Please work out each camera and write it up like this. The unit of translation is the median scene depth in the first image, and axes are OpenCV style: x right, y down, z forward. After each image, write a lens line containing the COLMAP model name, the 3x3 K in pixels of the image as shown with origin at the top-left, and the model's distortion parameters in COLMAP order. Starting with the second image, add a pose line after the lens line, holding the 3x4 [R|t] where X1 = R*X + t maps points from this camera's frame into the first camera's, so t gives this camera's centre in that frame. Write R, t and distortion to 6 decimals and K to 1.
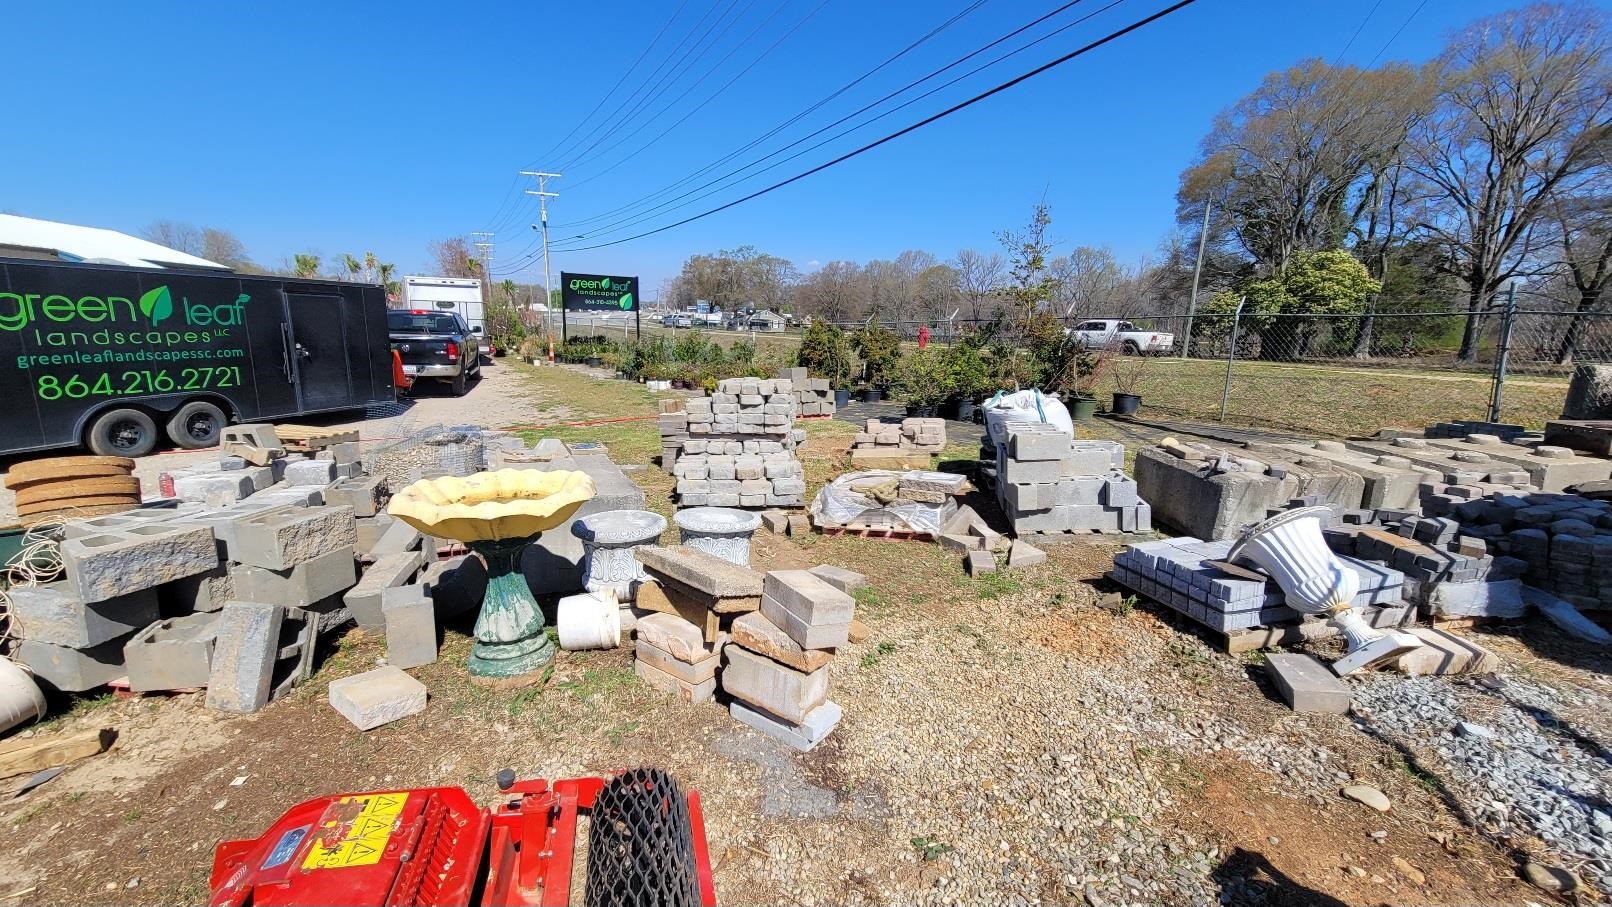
lens RADIAL K [[653.0, 0, 802.2], [0, 653.0, 445.4], [0, 0, 1]] dist [0.007300, -0.001144]
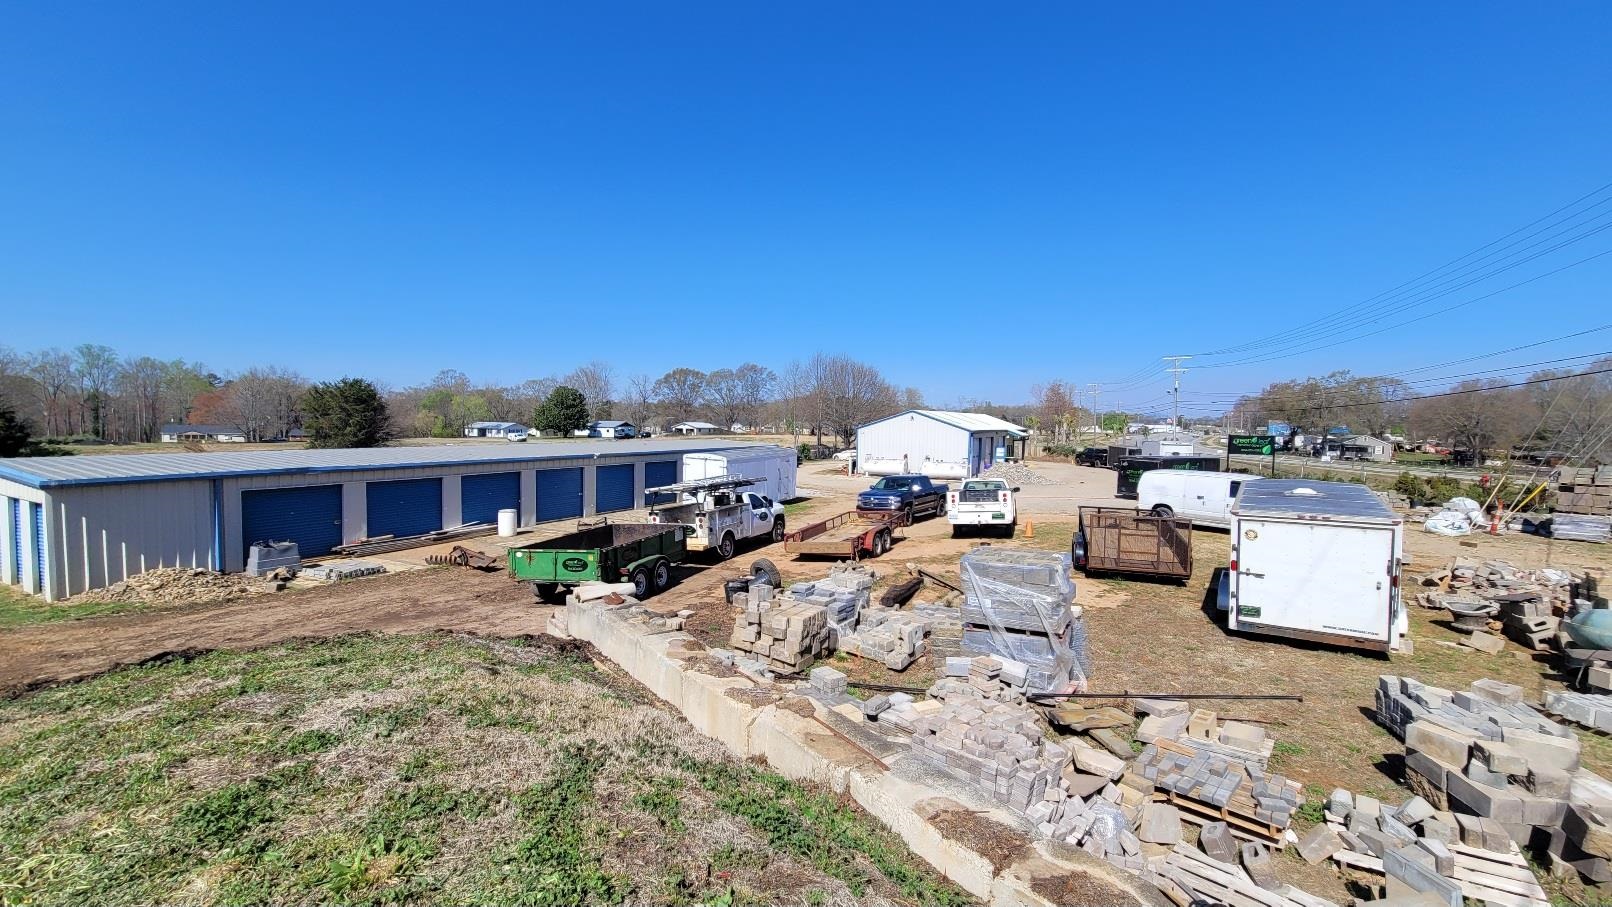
lens RADIAL K [[653.0, 0, 812.3], [0, 653.0, 451.5], [0, 0, 1]] dist [0.007300, -0.001144]
pose [[0.730983, 0.019187, -0.682126, 0.036624], [-0.132276, 0.984629, -0.114053, 0.144179], [0.669453, 0.173600, 0.722285, -1.073841]]
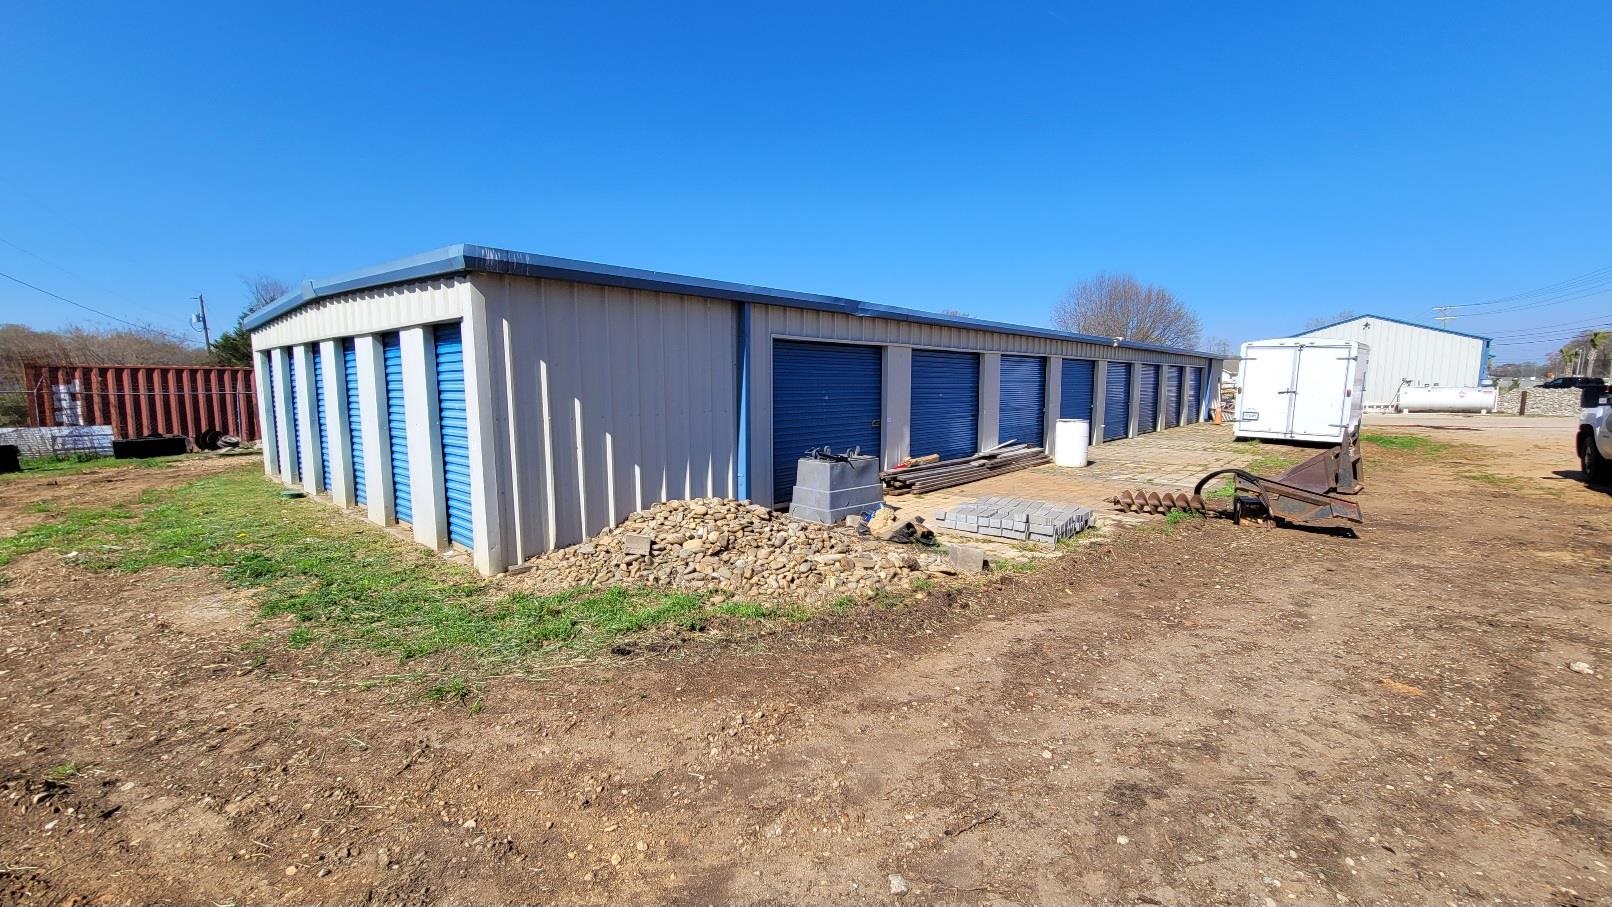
lens RADIAL K [[653.0, 0, 807.0], [0, 653.0, 446.2], [0, 0, 1]] dist [0.007300, -0.001144]
pose [[0.545664, 0.063894, -0.835564, -0.490533], [-0.154074, 0.987741, -0.025087, 0.225261], [0.823718, 0.142427, 0.548819, -1.111818]]
